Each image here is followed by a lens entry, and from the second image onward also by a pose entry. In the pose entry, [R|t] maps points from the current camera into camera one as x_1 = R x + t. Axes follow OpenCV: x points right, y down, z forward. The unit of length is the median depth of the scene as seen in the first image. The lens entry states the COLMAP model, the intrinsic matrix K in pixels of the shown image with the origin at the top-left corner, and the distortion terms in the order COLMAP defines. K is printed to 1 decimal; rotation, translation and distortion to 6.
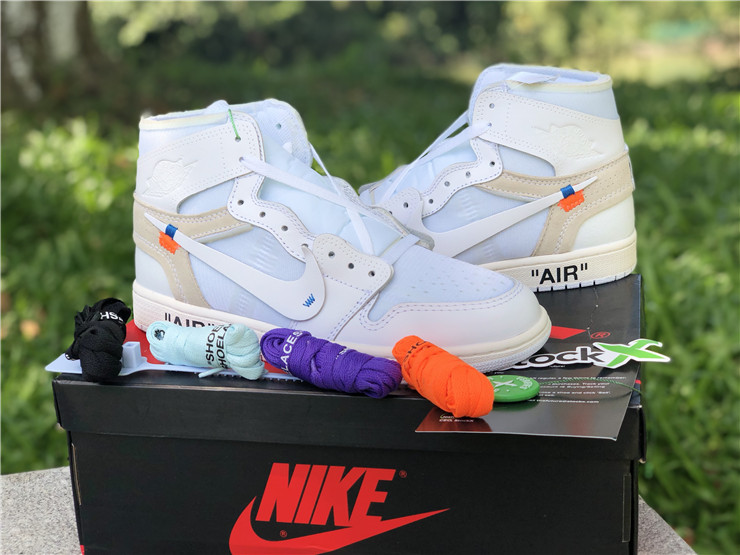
lens RADIAL K [[1167.1, 0, 370.0], [0, 1167.1, 277.5], [0, 0, 1]] dist [0.000098, 0.227358]
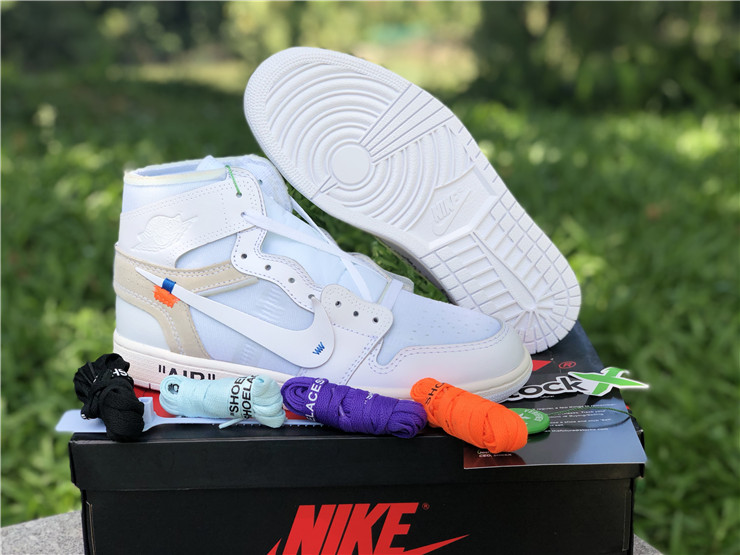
lens RADIAL K [[1167.1, 0, 370.0], [0, 1167.1, 277.5], [0, 0, 1]] dist [0.000098, 0.227358]
pose [[0.968868, -0.037683, 0.244695, -0.263076], [0.036524, 0.999290, 0.009273, -0.052180], [-0.244870, -0.000047, 0.969556, -0.032981]]
